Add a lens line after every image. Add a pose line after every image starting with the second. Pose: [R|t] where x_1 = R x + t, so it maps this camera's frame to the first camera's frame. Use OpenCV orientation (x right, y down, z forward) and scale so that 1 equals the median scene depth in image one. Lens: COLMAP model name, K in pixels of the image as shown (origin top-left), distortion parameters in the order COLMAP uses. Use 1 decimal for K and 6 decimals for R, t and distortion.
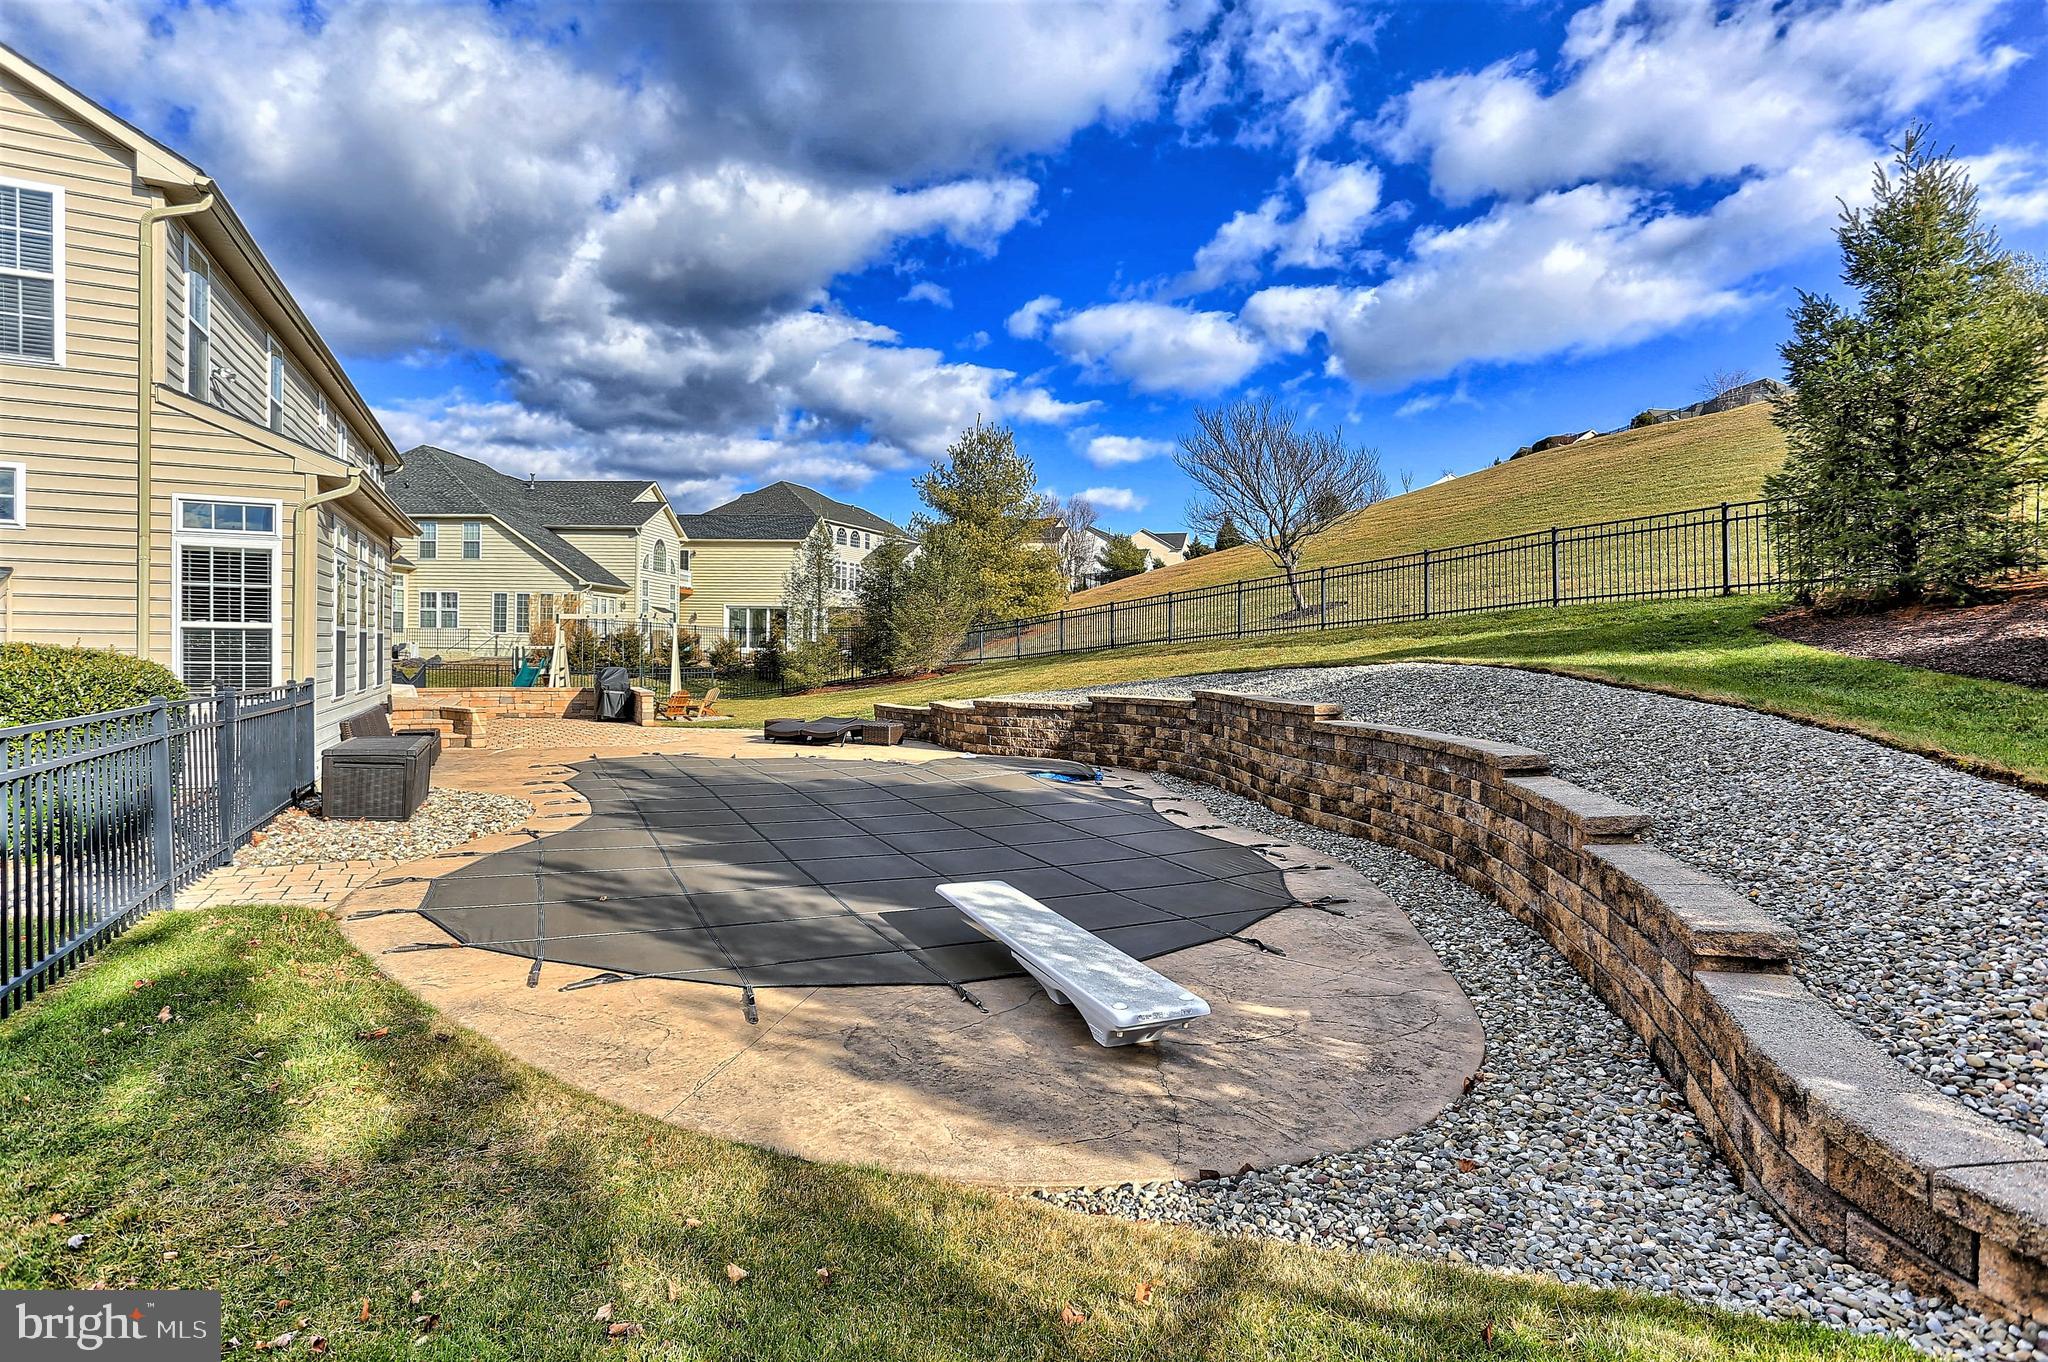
lens RADIAL K [[1044.8, 0, 1027.9], [0, 1044.8, 650.7], [0, 0, 1]] dist [0.002177, 0.000397]
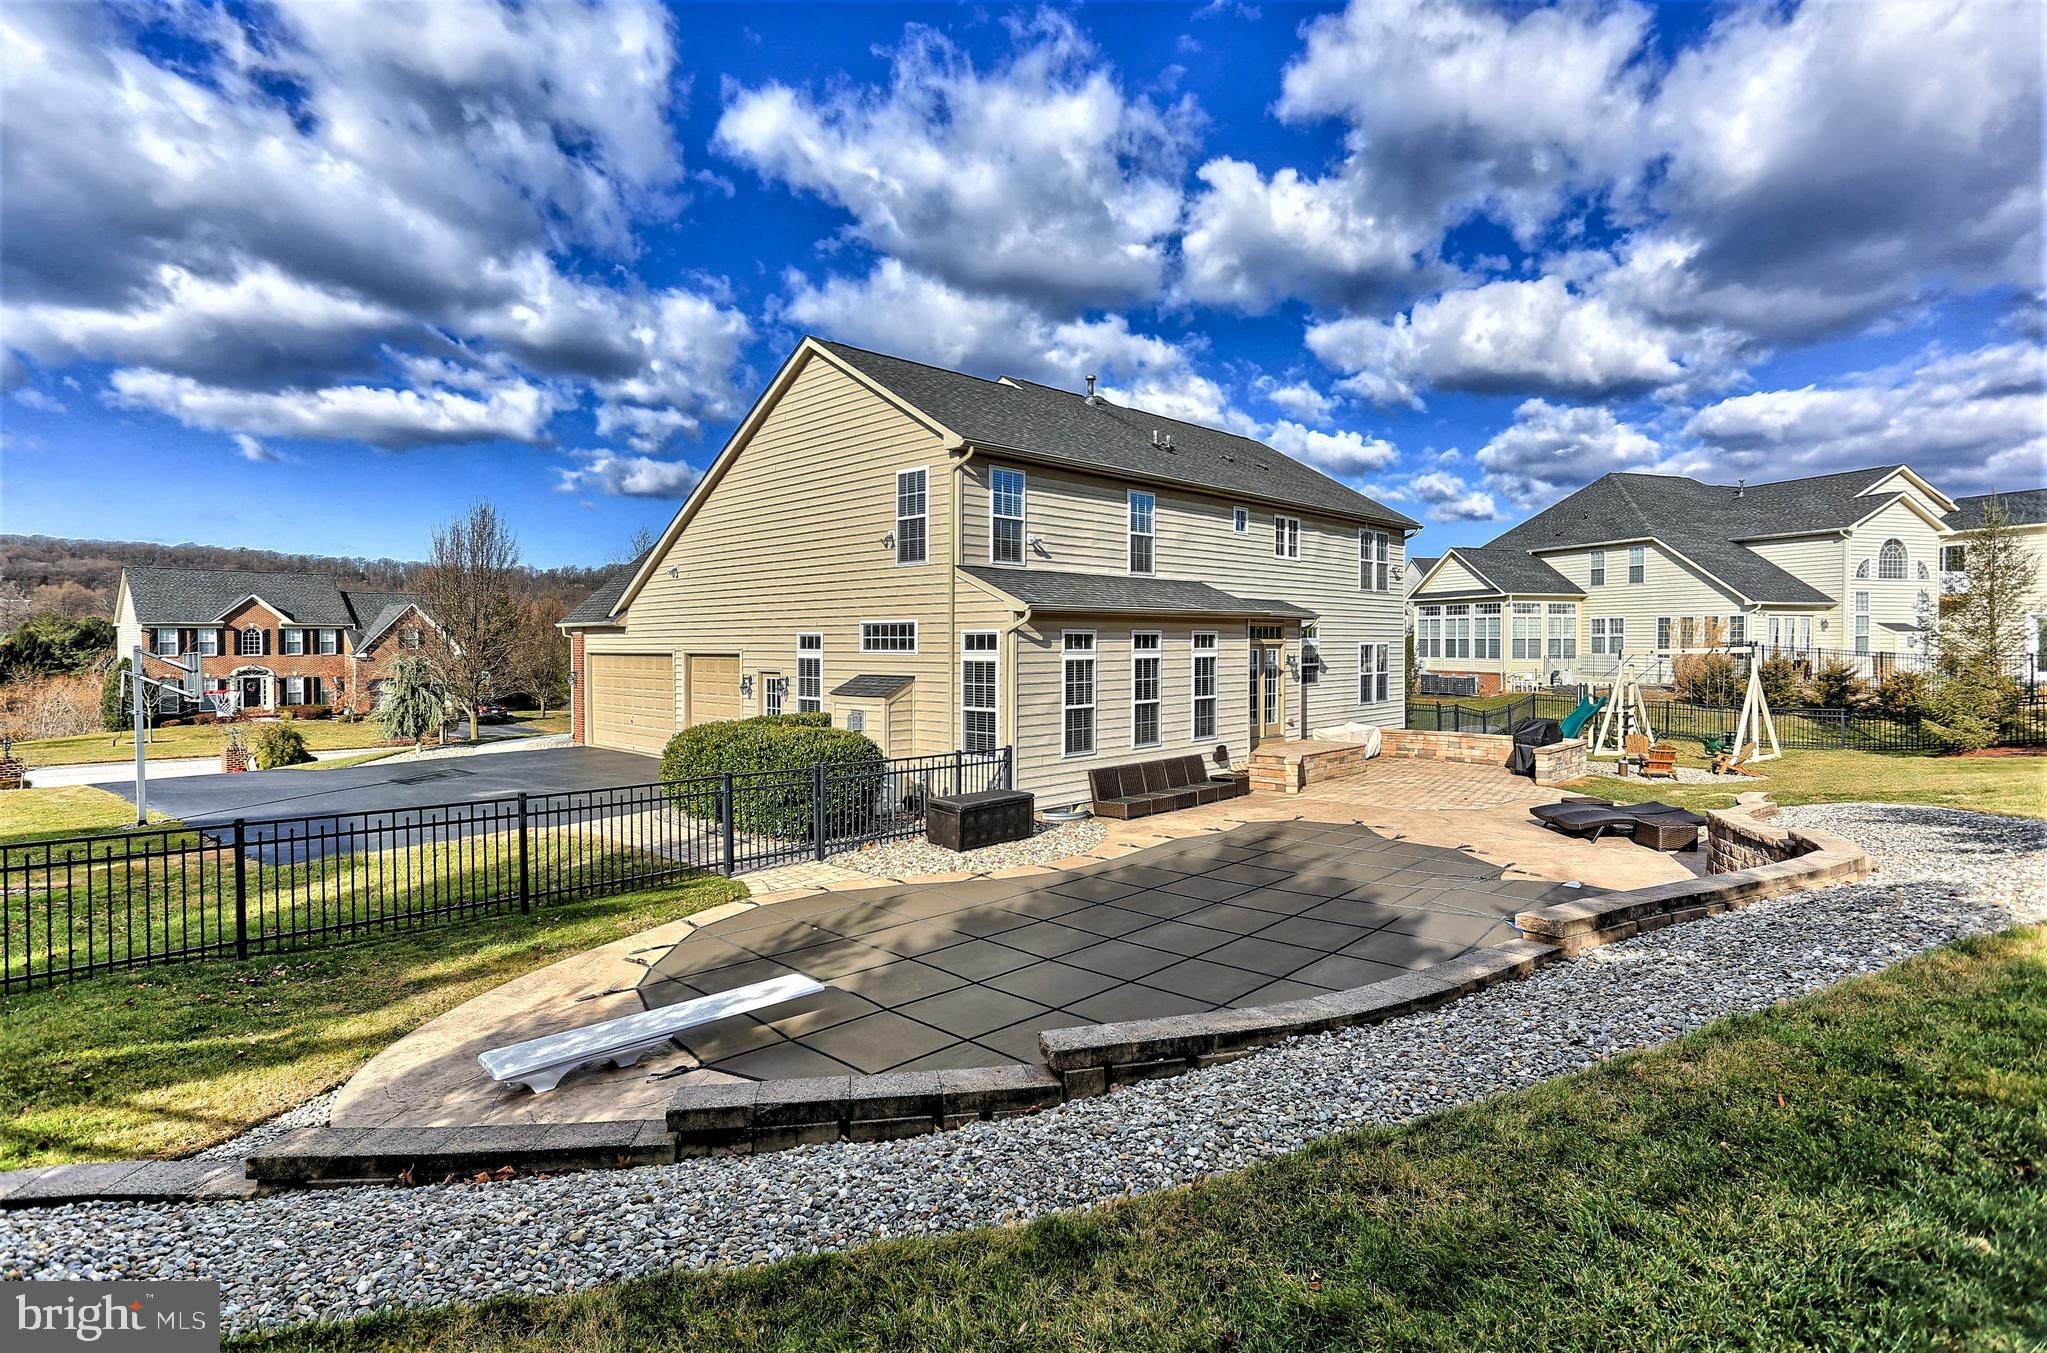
lens RADIAL K [[1035.3, 0, 1015.7], [0, 1035.3, 648.5], [0, 0, 1]] dist [-0.026429, -0.000090]
pose [[0.349582, -0.002766, -0.936902, 1.073951], [0.002562, 0.999995, -0.001997, -0.162533], [0.936902, -0.001702, 0.349587, 0.694126]]
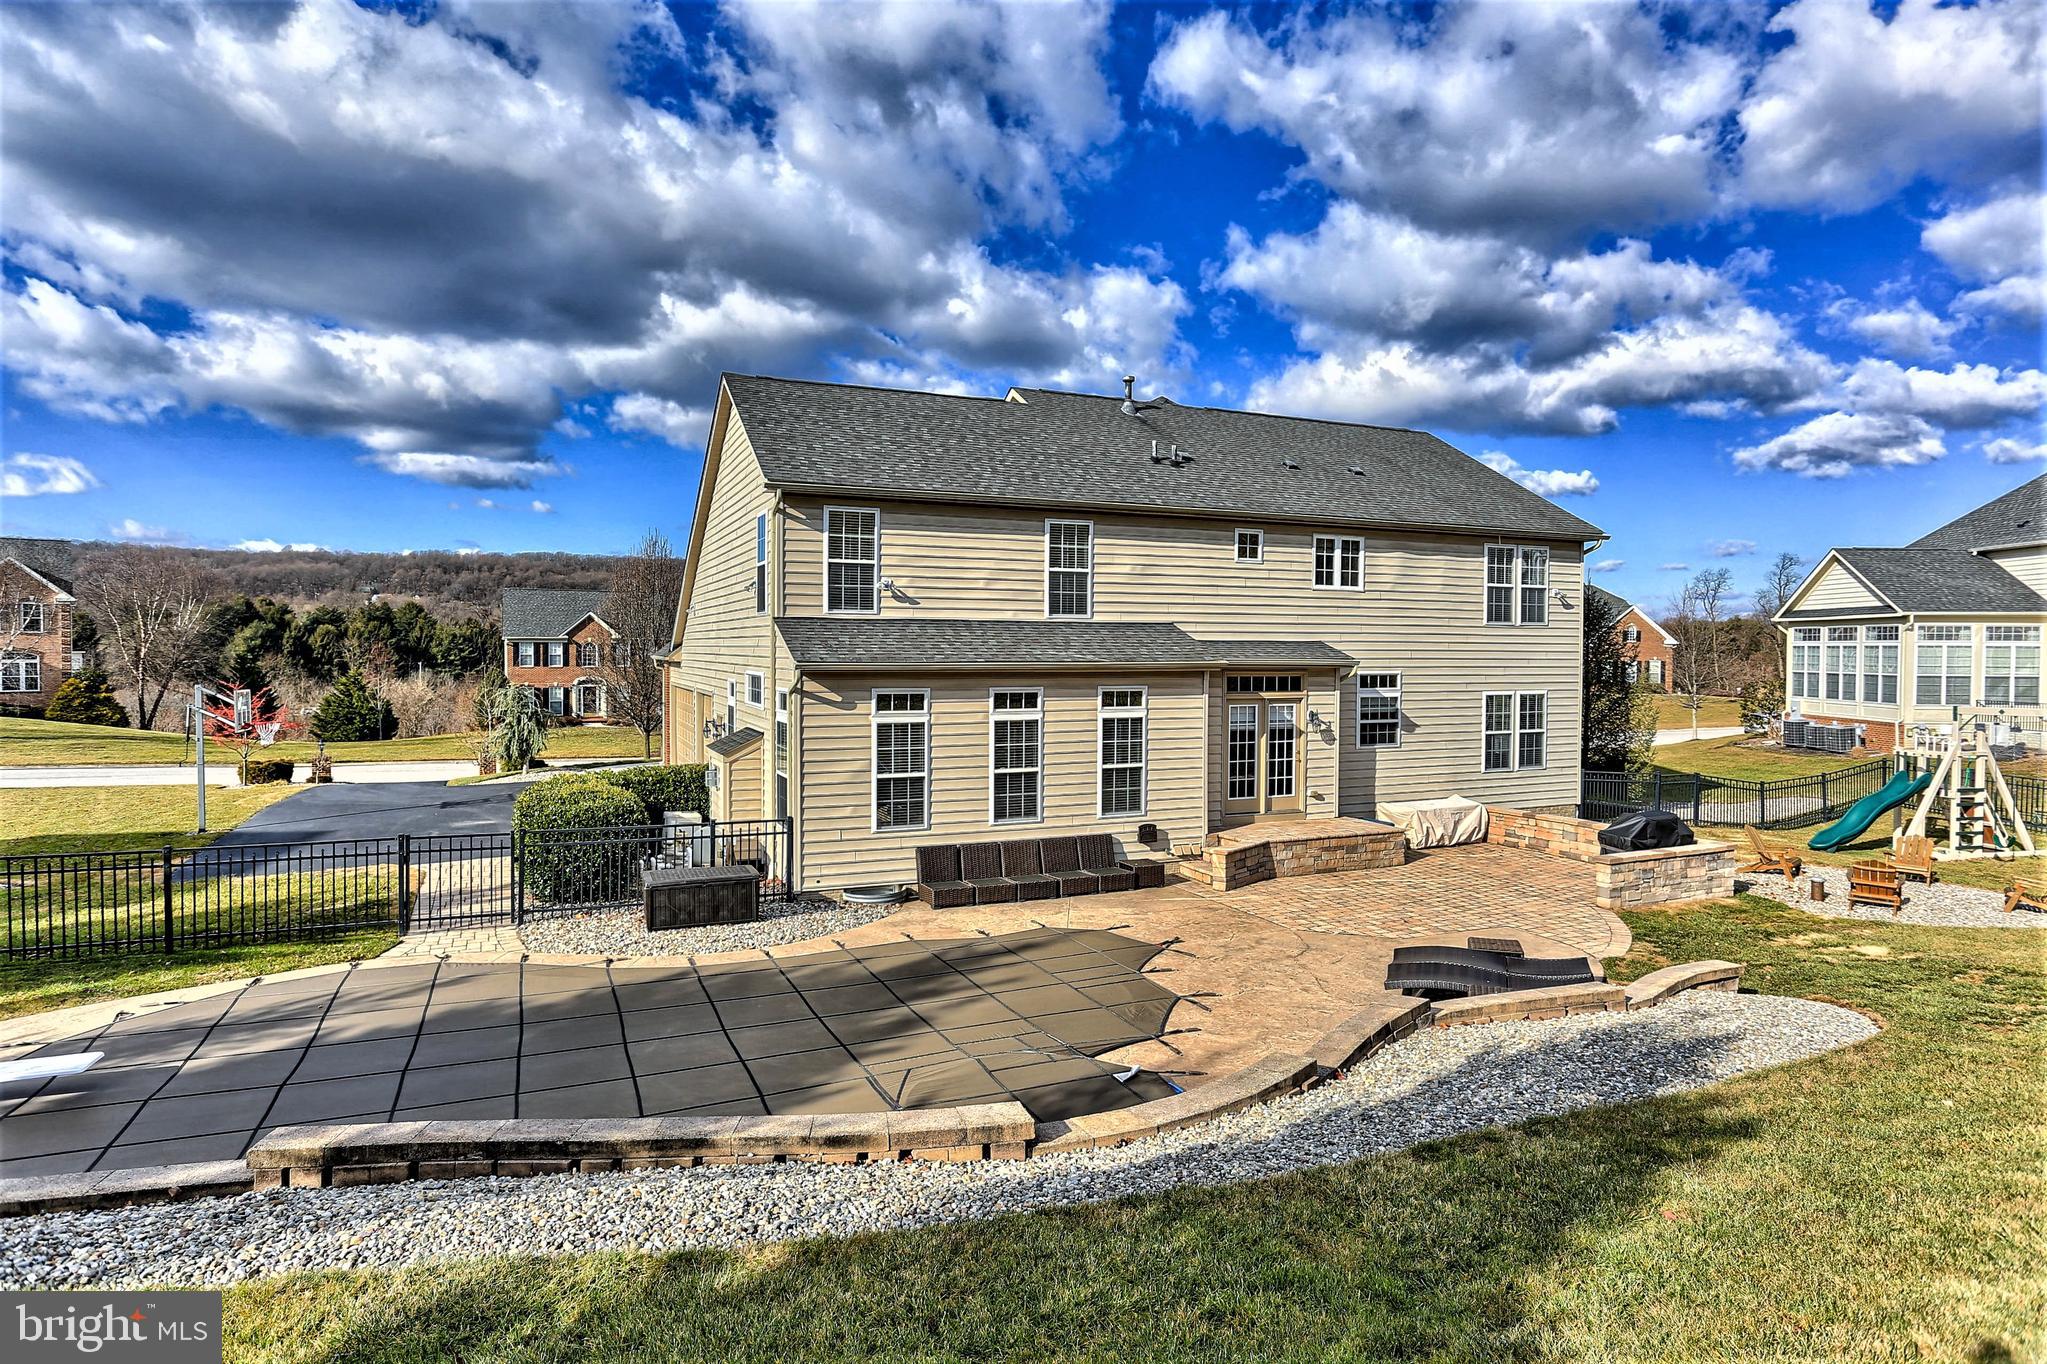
lens RADIAL K [[1139.6, 0, 1020.6], [0, 1139.6, 657.5], [0, 0, 1]] dist [-0.032361, 0.019793]
pose [[-0.025154, 0.000969, -0.999683, 1.209265], [-0.008863, 0.999960, 0.001192, -0.278399], [0.999644, 0.008890, -0.025144, 1.963322]]
